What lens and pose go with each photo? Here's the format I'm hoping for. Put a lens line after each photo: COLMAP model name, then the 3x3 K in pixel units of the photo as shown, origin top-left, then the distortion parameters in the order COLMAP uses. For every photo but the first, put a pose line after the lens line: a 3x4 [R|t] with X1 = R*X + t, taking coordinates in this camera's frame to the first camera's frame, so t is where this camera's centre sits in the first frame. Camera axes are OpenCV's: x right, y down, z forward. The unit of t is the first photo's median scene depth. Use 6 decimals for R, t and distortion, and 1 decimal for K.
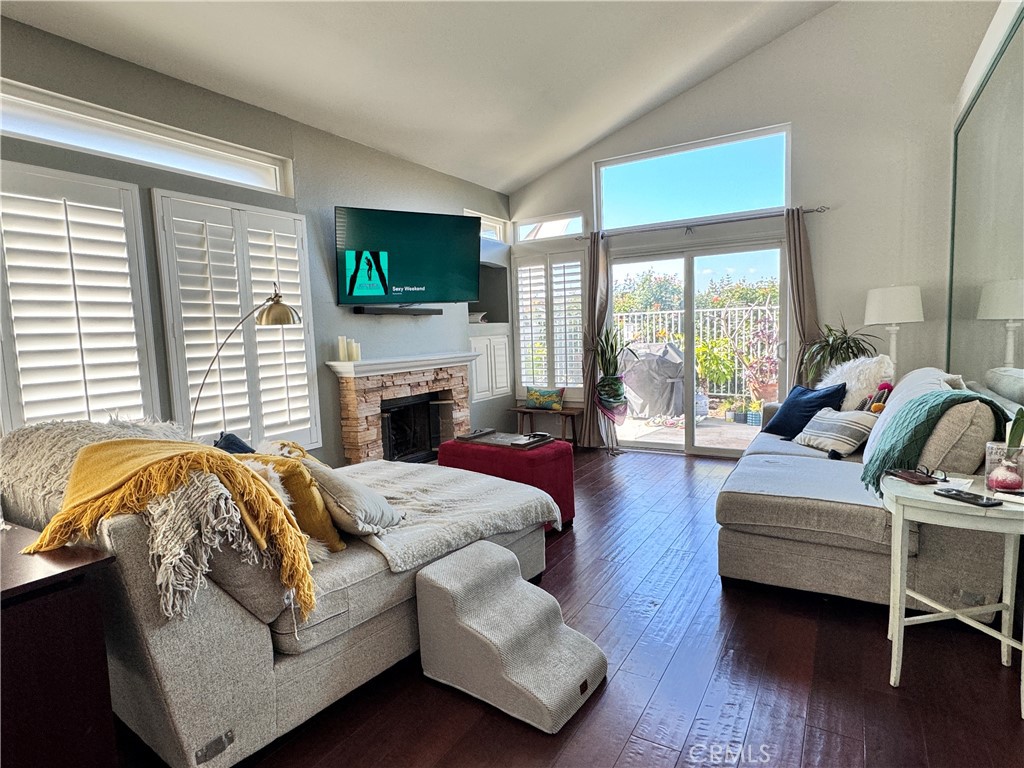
lens RADIAL K [[564.8, 0, 507.3], [0, 564.8, 386.8], [0, 0, 1]] dist [-0.003418, 0.001024]
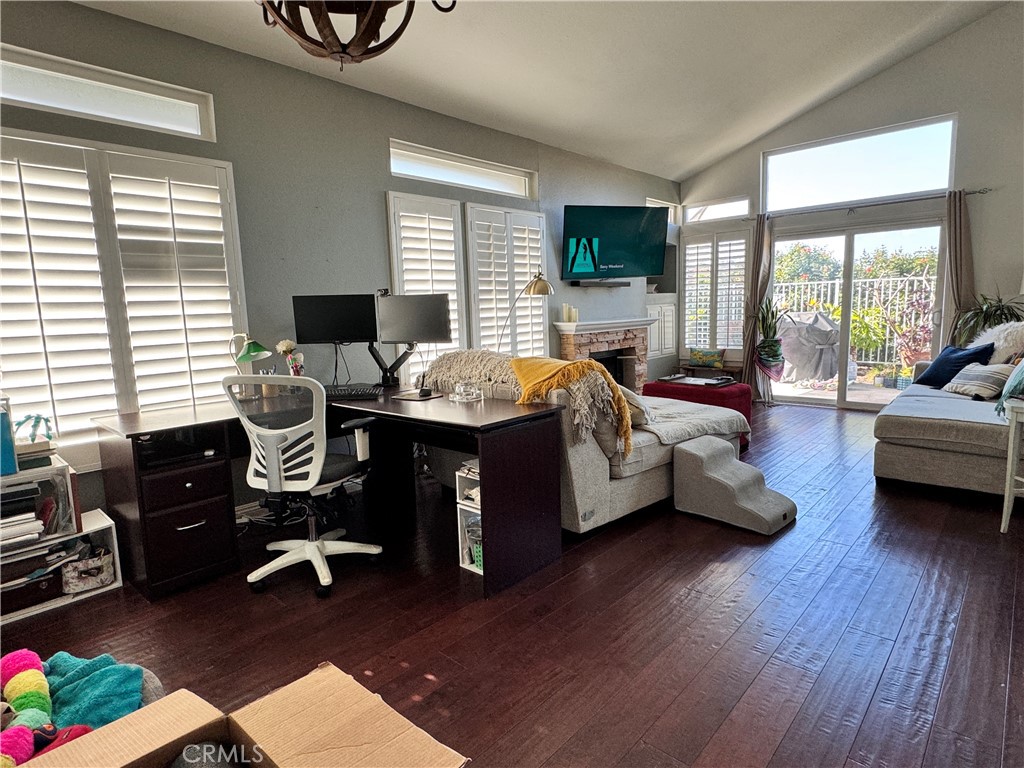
lens RADIAL K [[564.8, 0, 507.3], [0, 564.8, 386.8], [0, 0, 1]] dist [-0.003418, 0.001024]
pose [[0.980028, 0.030471, -0.196510, -0.143690], [-0.020477, 0.998401, 0.052693, 0.036145], [0.197802, -0.047617, 0.979085, -0.311116]]
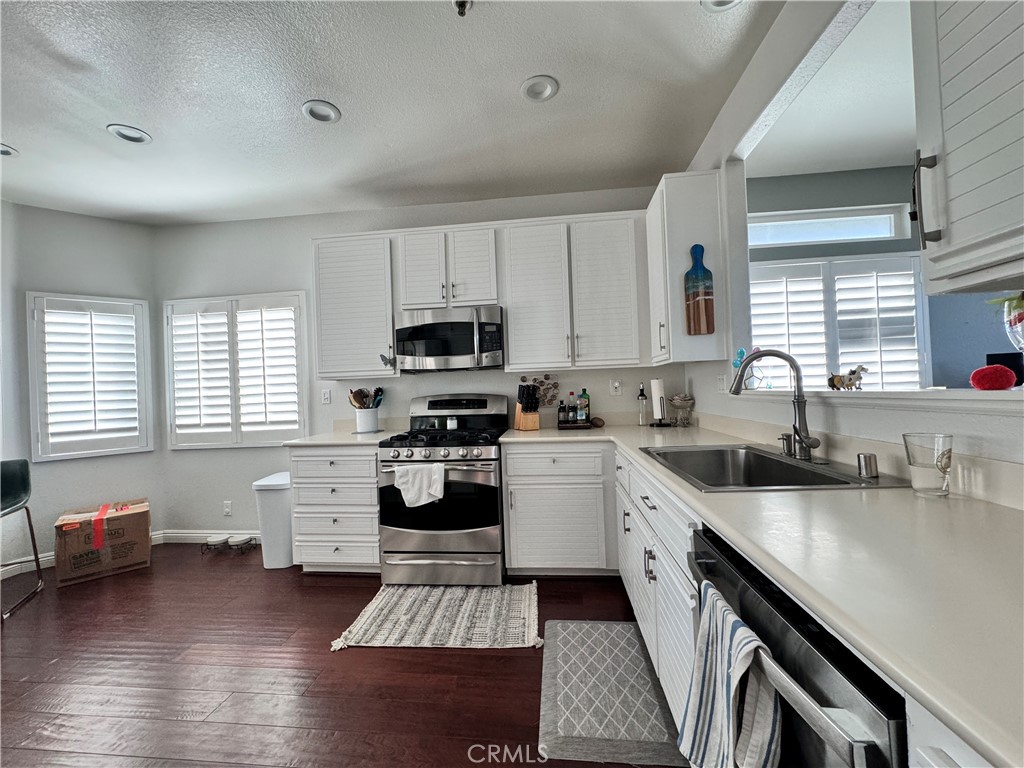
lens RADIAL K [[408.7, 0, 512.0], [0, 408.7, 384.0], [0, 0, 1]] dist [-0.001259, 0.000286]
pose [[0.434772, 0.009141, -0.900494, -0.334602], [-0.065929, 0.997588, -0.021705, 0.064594], [0.898124, 0.068806, 0.434326, -0.518062]]
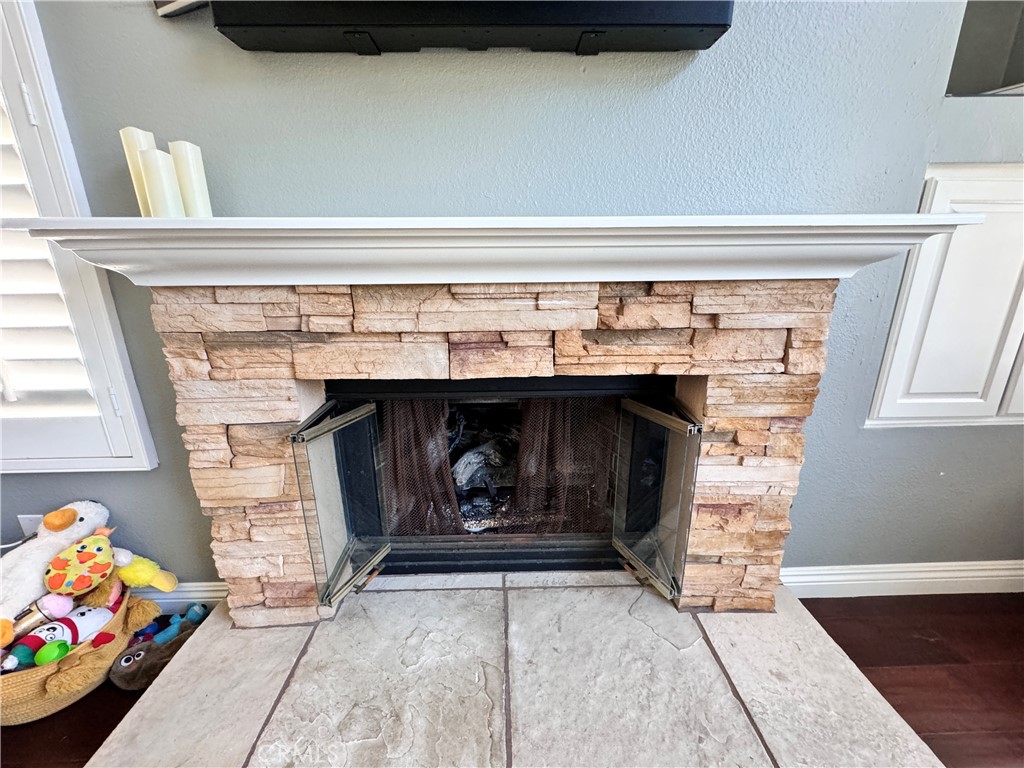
lens RADIAL K [[408.7, 0, 512.0], [0, 408.7, 384.0], [0, 0, 1]] dist [-0.001259, 0.000286]
pose [[0.541323, 0.263758, -0.798374, -0.002152], [-0.090525, 0.962287, 0.256531, -0.034092], [0.835927, -0.066593, 0.544785, 0.938147]]
